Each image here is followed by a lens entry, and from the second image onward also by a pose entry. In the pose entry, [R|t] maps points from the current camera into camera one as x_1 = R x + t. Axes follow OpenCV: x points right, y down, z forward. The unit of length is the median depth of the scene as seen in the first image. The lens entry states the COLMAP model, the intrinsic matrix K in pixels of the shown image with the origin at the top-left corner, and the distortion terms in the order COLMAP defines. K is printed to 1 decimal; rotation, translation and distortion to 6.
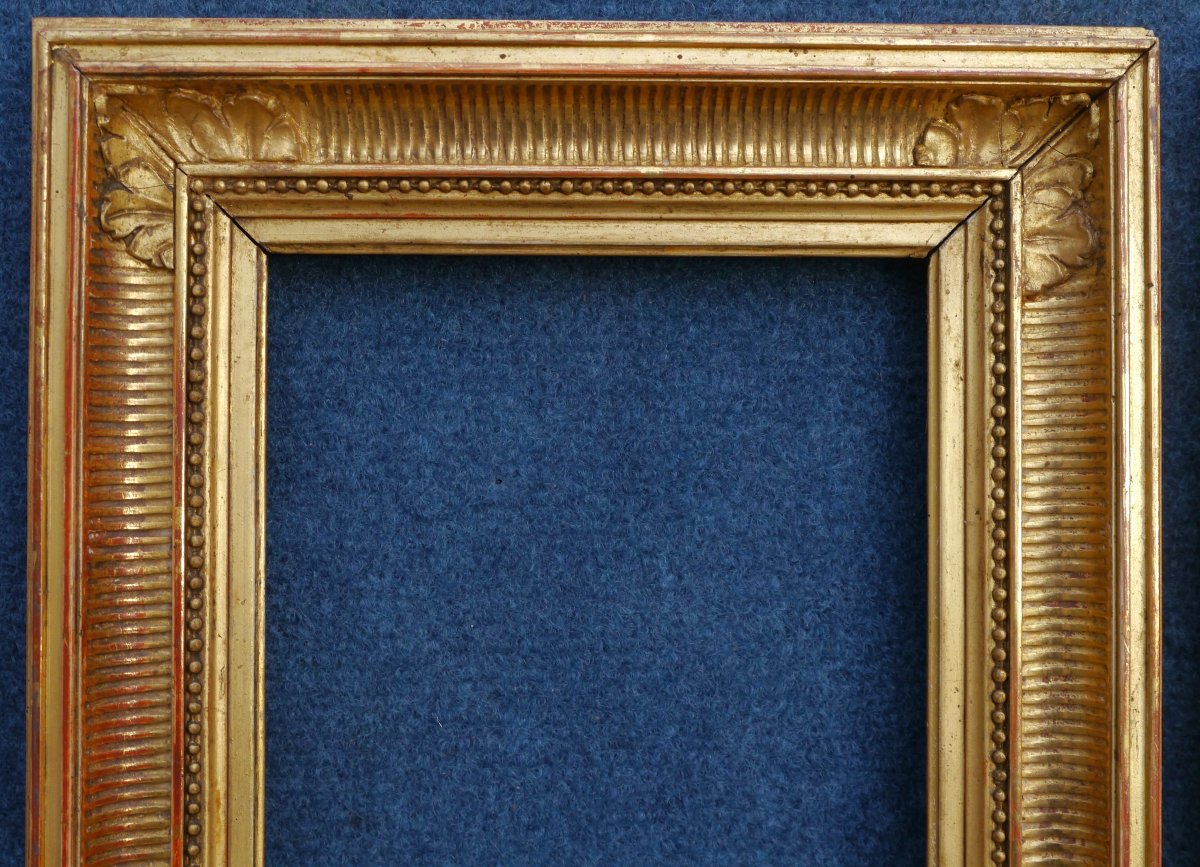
lens RADIAL K [[1710.1, 0, 603.7], [0, 1710.1, 411.2], [0, 0, 1]] dist [-0.046549, 0.000000]
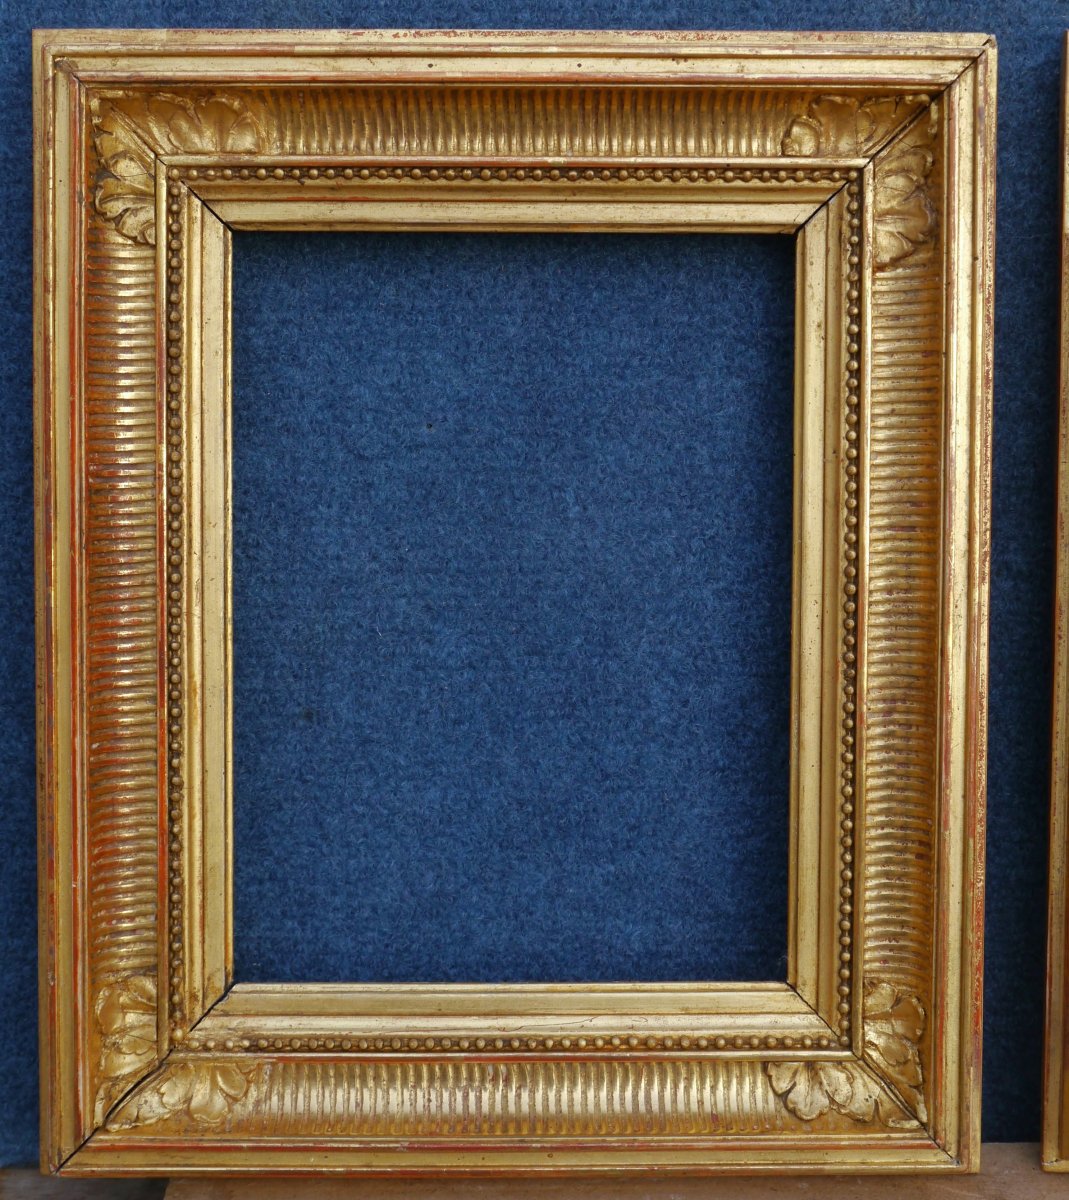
lens RADIAL K [[2135.8, 0, 530.2], [0, 2135.8, 538.5], [0, 0, 1]] dist [-0.059447, 0.000000]
pose [[0.999687, 0.003181, -0.024823, 0.046270], [-0.001423, 0.997508, 0.070543, 0.015643], [0.024986, -0.070486, 0.997200, -0.482405]]
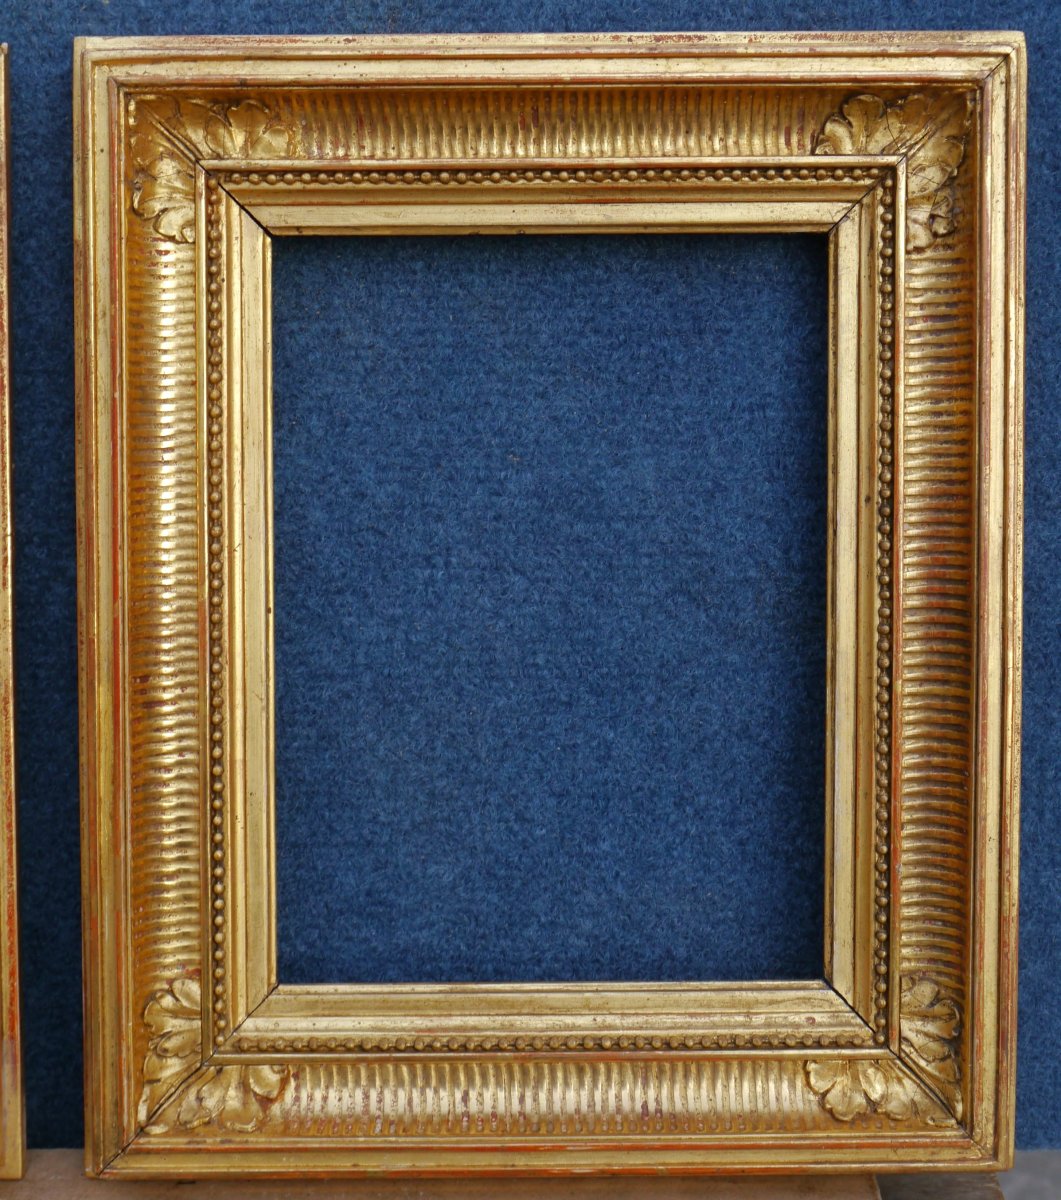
lens RADIAL K [[2056.1, 0, 566.4], [0, 2056.1, 534.8], [0, 0, 1]] dist [-0.059551, 0.000000]
pose [[0.999715, -0.005212, -0.023295, 0.759513], [0.006600, 0.998182, 0.059913, 0.029941], [0.022940, -0.060050, 0.997932, -0.412490]]
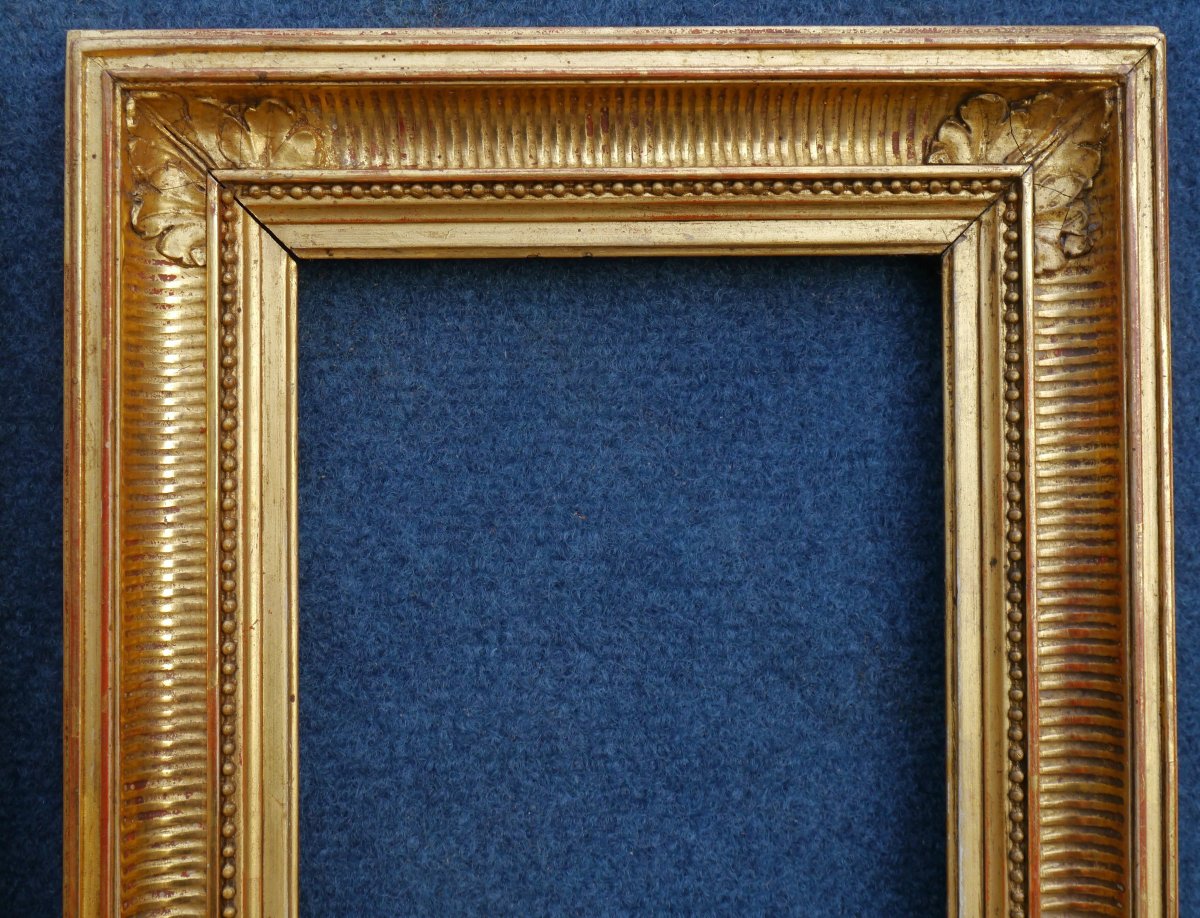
lens RADIAL K [[1759.0, 0, 631.1], [0, 1759.0, 436.4], [0, 0, 1]] dist [-0.035815, 0.000000]
pose [[0.999899, -0.011715, 0.008030, 0.711742], [0.011812, 0.999856, -0.012190, 0.027352], [-0.007886, 0.012284, 0.999893, -0.025650]]
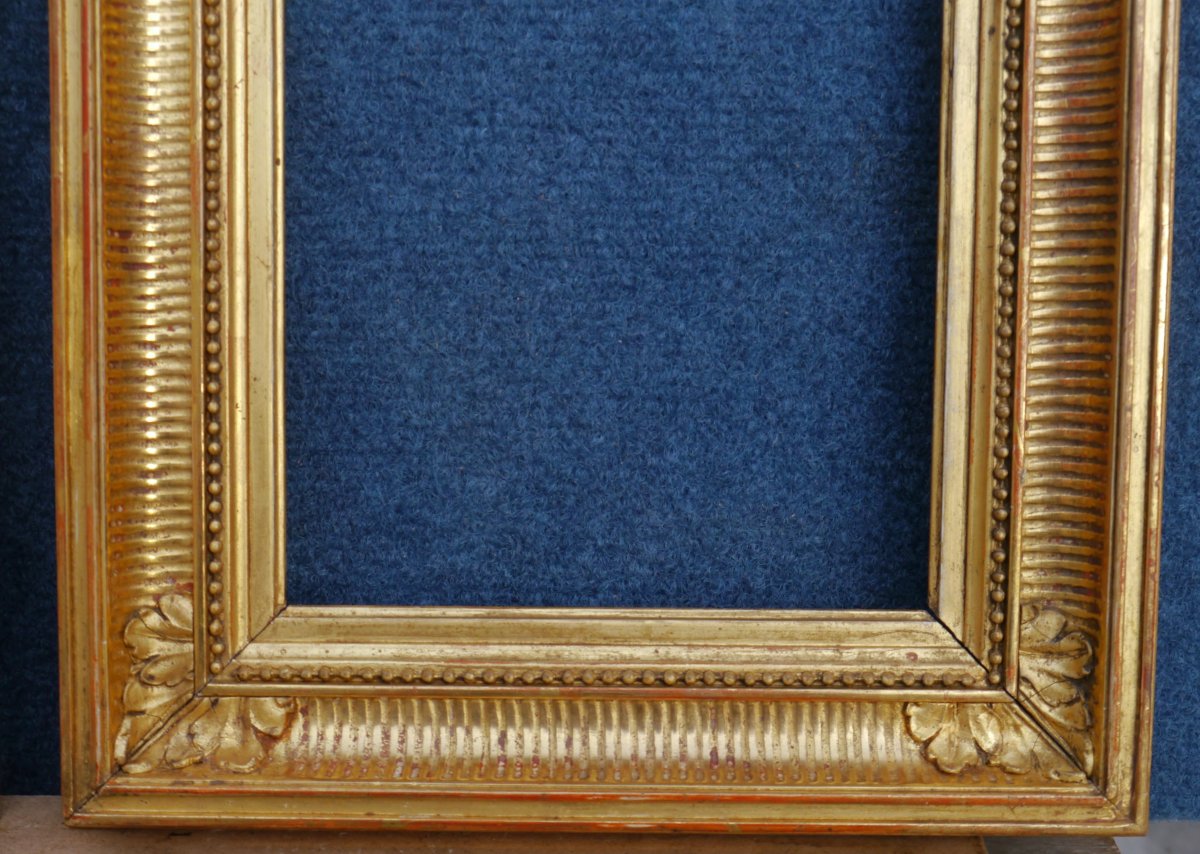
lens RADIAL K [[1710.1, 0, 621.1], [0, 1710.1, 442.6], [0, 0, 1]] dist [-0.046549, 0.000000]
pose [[0.998764, 0.008715, -0.048932, 0.771864], [-0.003684, 0.994780, 0.101973, 0.231118], [0.049565, -0.101666, 0.993583, 0.008832]]
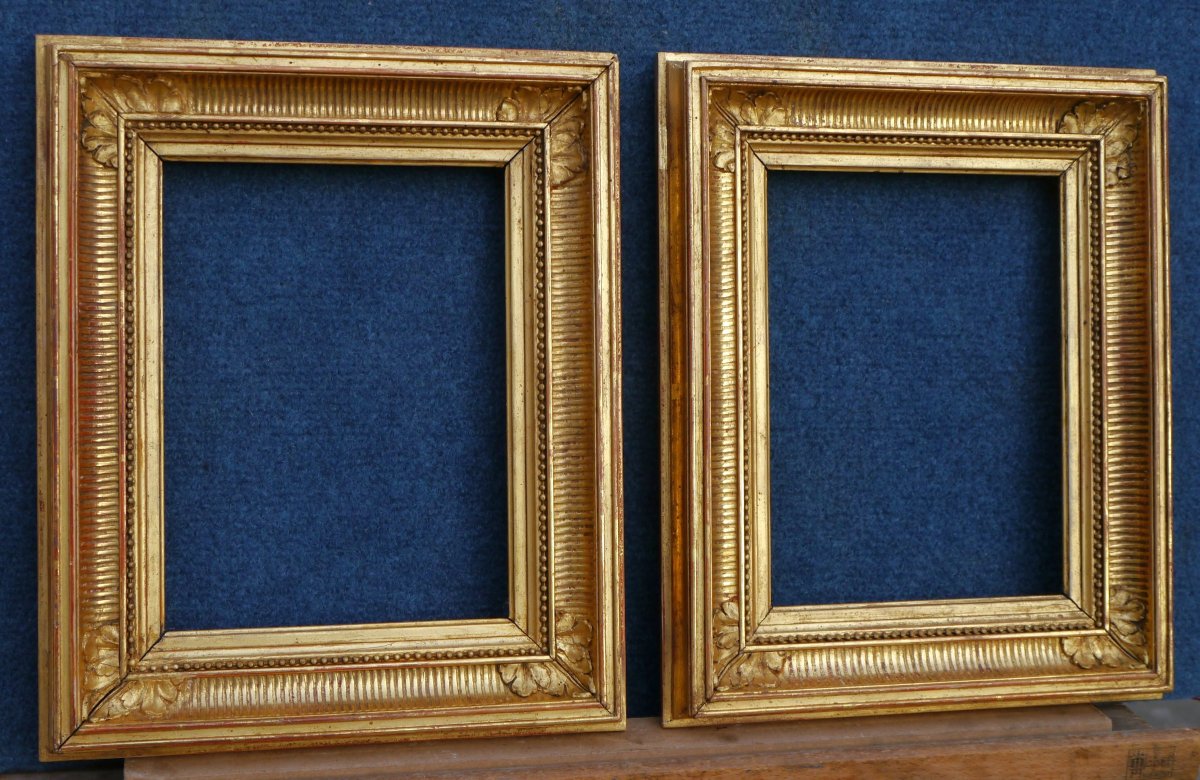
lens RADIAL K [[1869.0, 0, 604.3], [0, 1869.0, 386.1], [0, 0, 1]] dist [-0.065156, 0.000000]
pose [[0.978942, -0.009803, 0.203903, -0.141593], [0.009412, 0.999952, 0.002888, 0.160352], [-0.203921, -0.000908, 0.978987, -1.155694]]
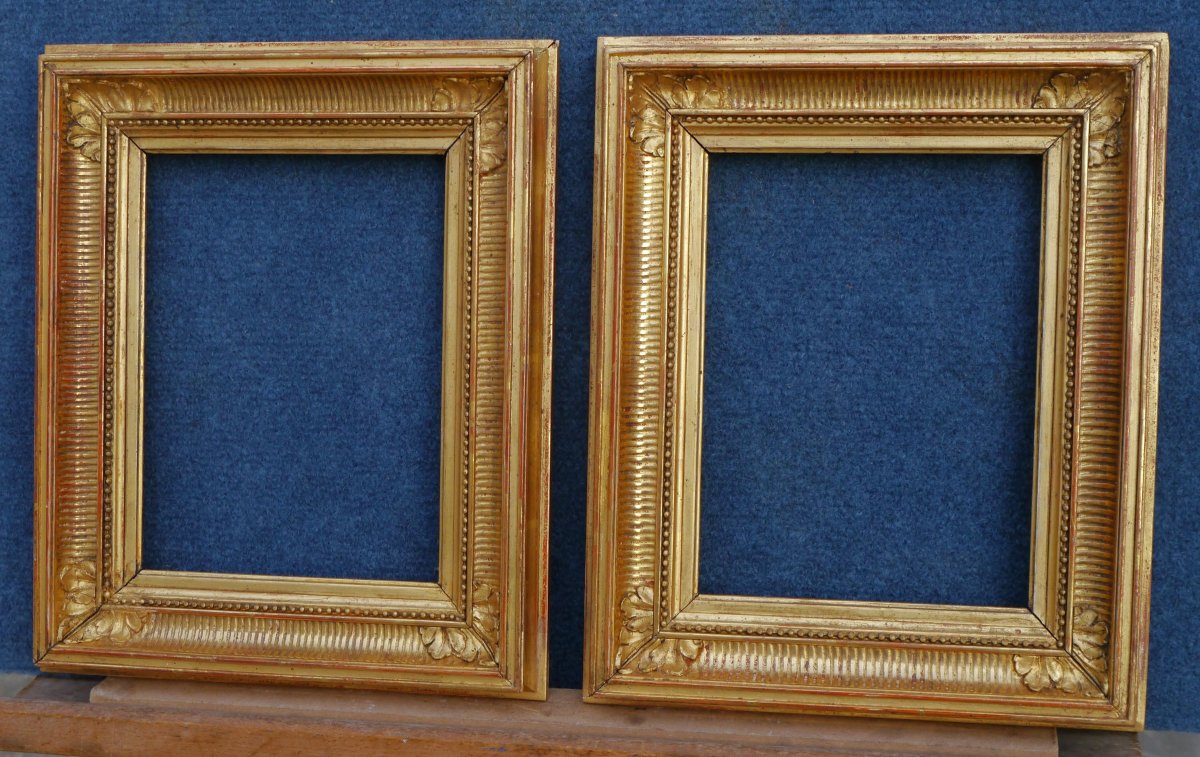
lens RADIAL K [[1889.8, 0, 588.8], [0, 1889.8, 365.8], [0, 0, 1]] dist [-0.062059, 0.000000]
pose [[0.976431, 0.024308, -0.214459, 0.871283], [-0.012449, 0.998326, 0.056476, 0.034105], [0.215473, -0.052475, 0.975099, -1.217515]]
